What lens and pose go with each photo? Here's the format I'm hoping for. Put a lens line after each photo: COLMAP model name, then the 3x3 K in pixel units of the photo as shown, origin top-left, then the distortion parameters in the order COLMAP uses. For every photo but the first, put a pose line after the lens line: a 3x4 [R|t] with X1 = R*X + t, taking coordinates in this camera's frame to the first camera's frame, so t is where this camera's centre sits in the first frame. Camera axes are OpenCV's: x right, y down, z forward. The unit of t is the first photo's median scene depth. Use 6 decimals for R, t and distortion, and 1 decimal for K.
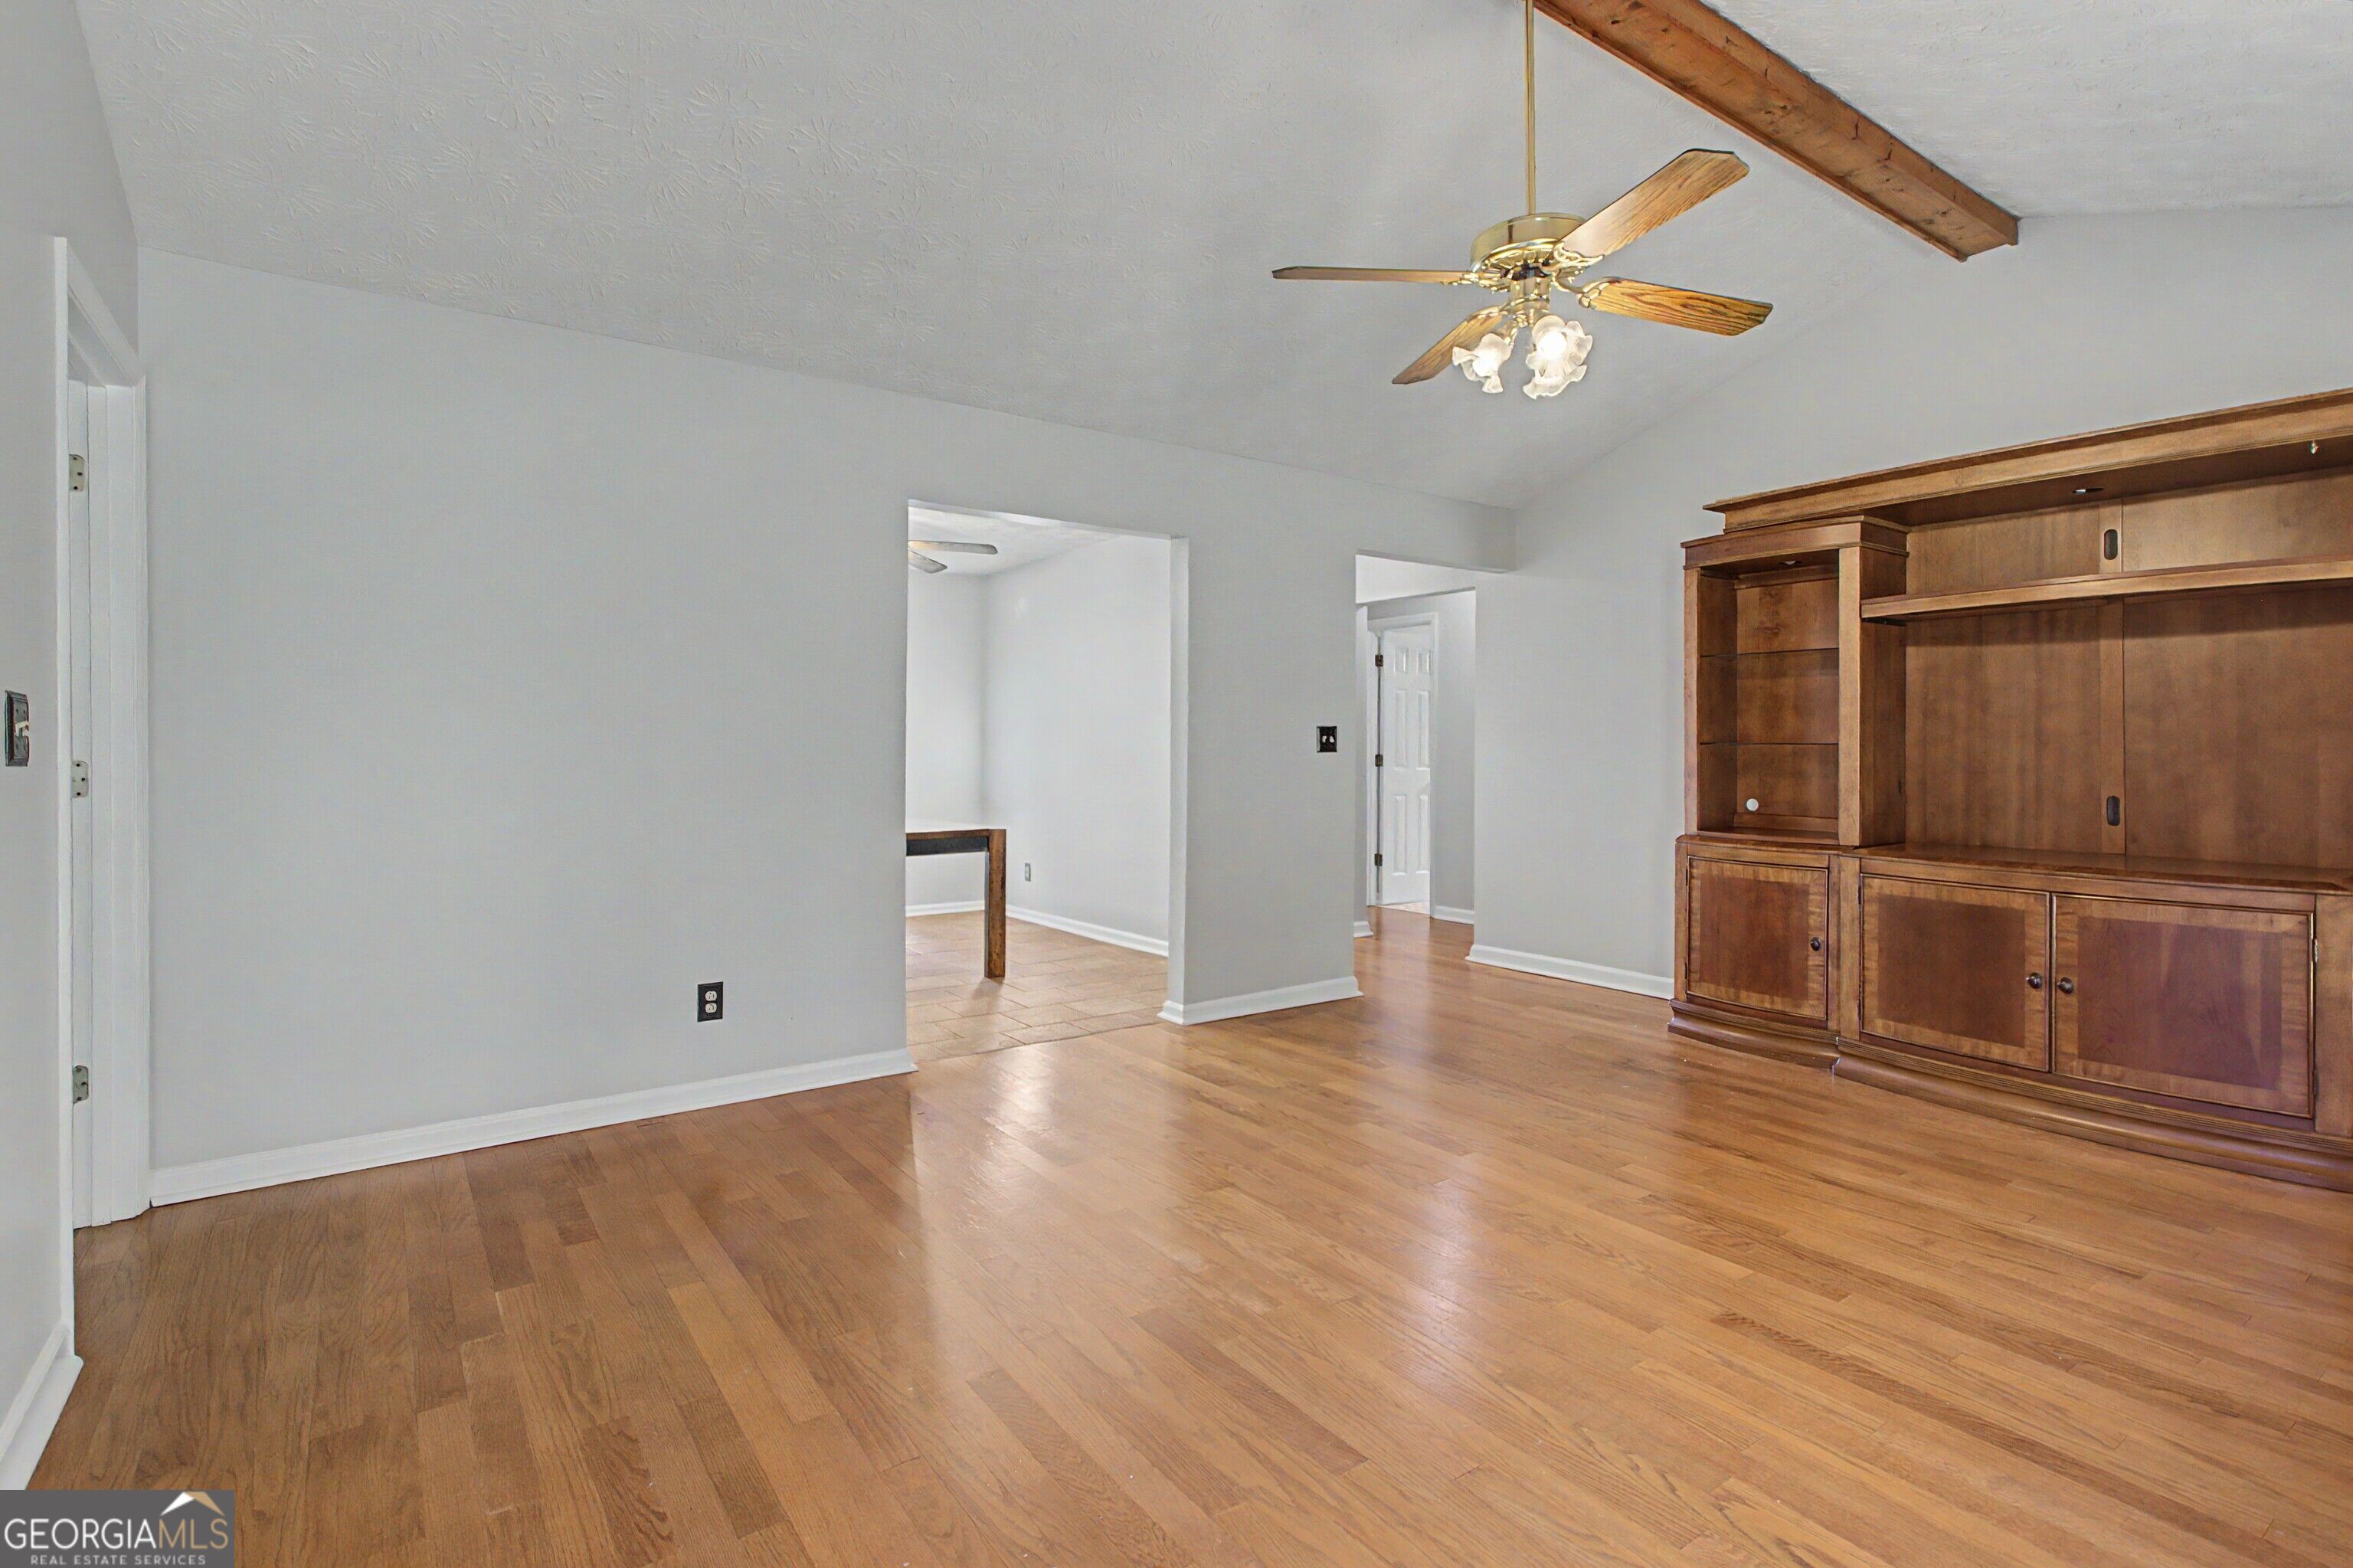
lens RADIAL K [[1109.0, 0, 1134.8], [0, 1109.0, 745.5], [0, 0, 1]] dist [0.008425, -0.002452]
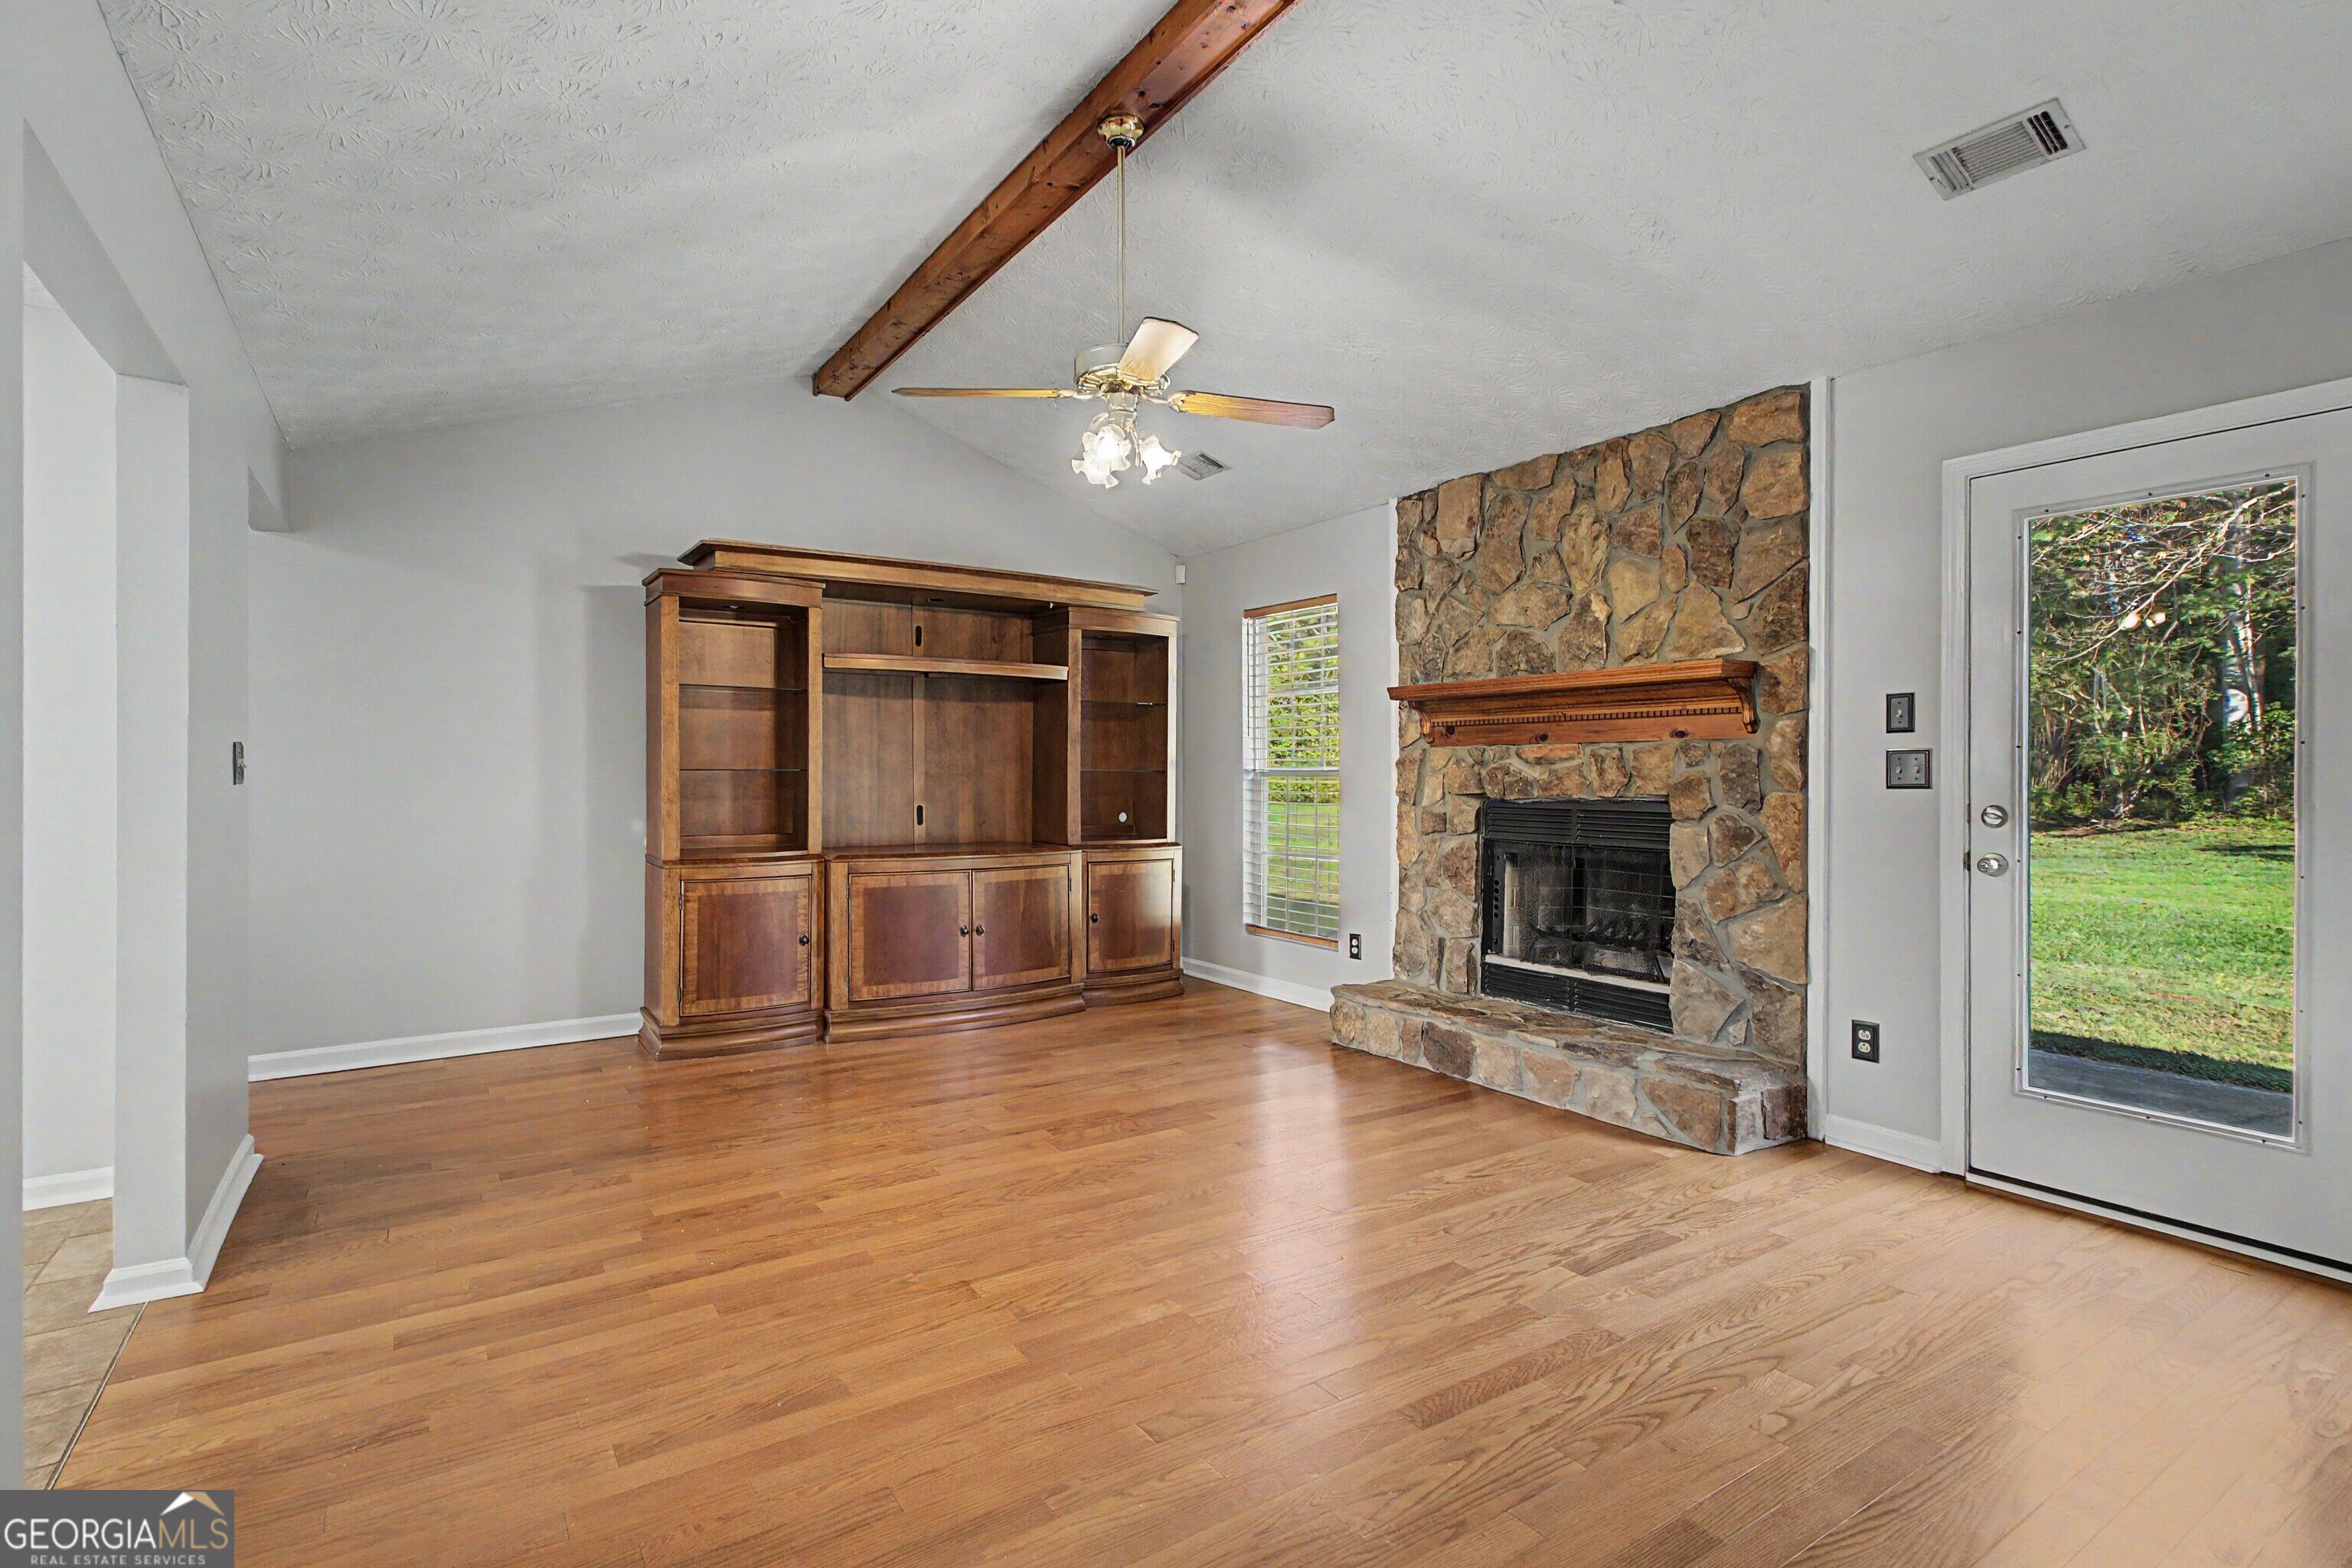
lens RADIAL K [[1108.5, 0, 1165.8], [0, 1108.5, 779.5], [0, 0, 1]] dist [0.008425, -0.002452]
pose [[0.028266, -0.012877, 0.999517, -0.609551], [-0.002842, 0.999912, 0.012963, -0.009215], [-0.999596, -0.003207, 0.028227, 0.642841]]
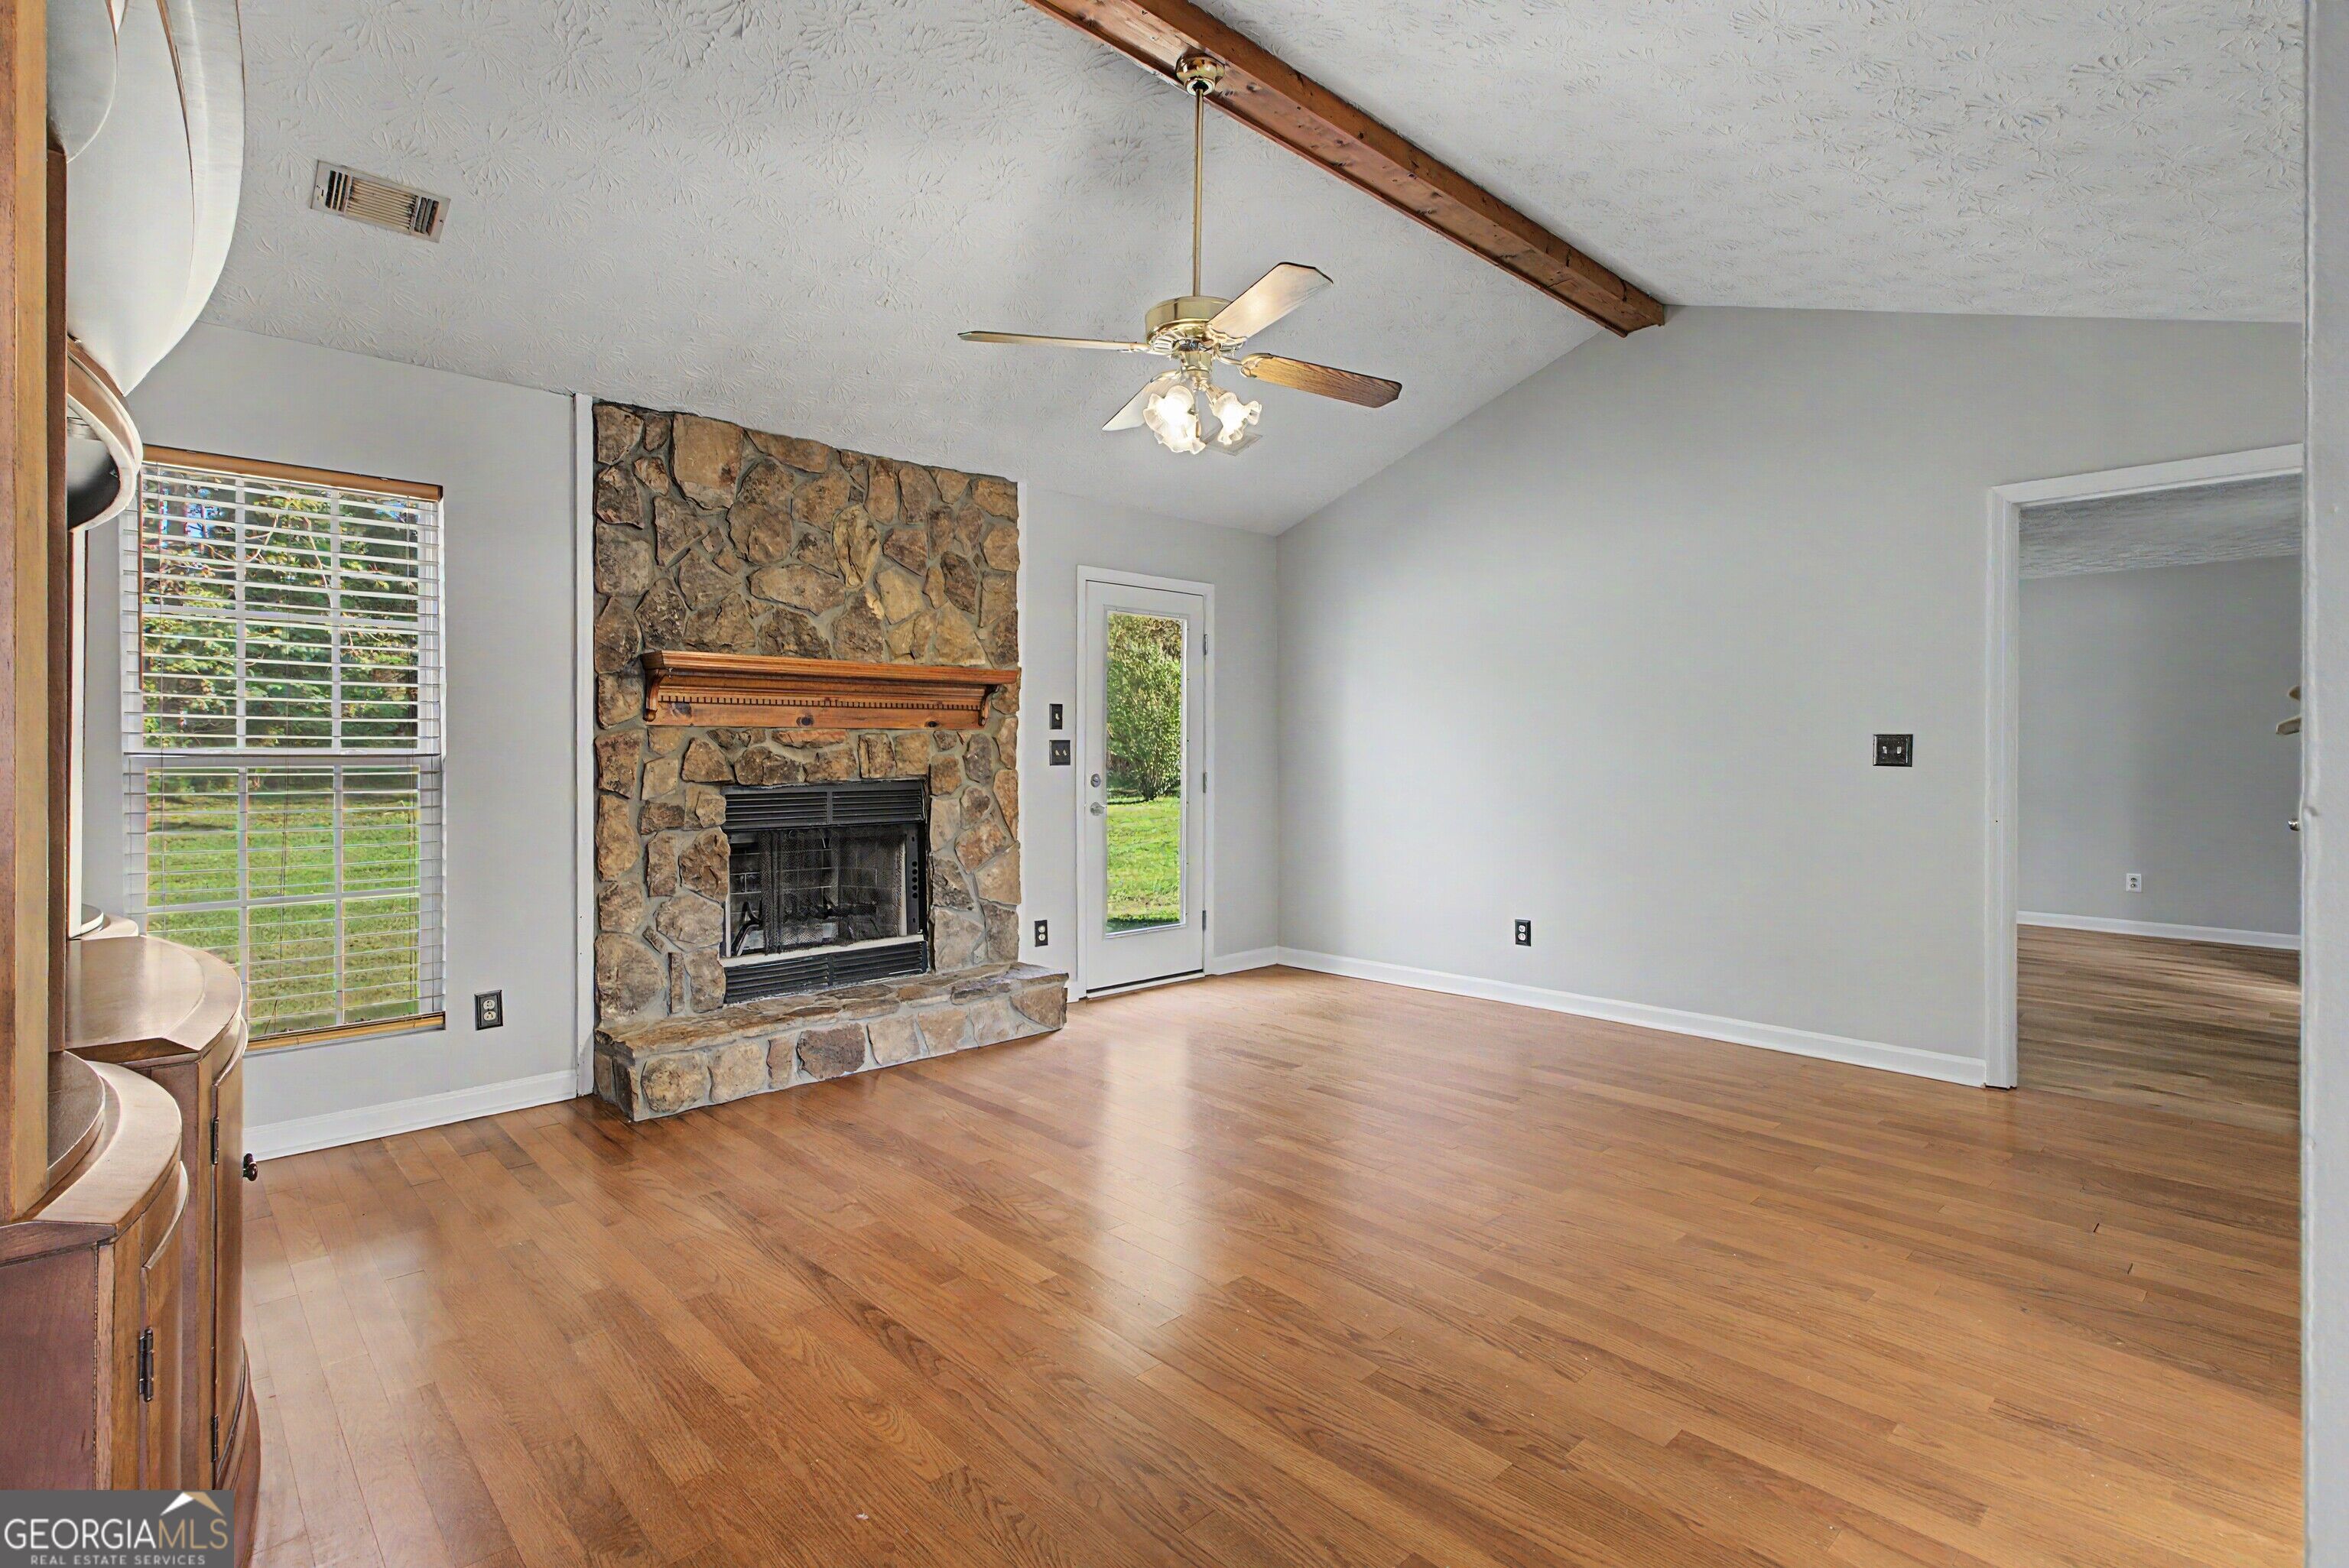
lens RADIAL K [[1107.0, 0, 1135.5], [0, 1107.0, 757.5], [0, 0, 1]] dist [0.008425, -0.002452]
pose [[-0.993967, -0.004321, -0.109592, 0.357780], [-0.004484, 0.999989, 0.001245, -0.004213], [0.109586, 0.001729, -0.993976, 1.477352]]
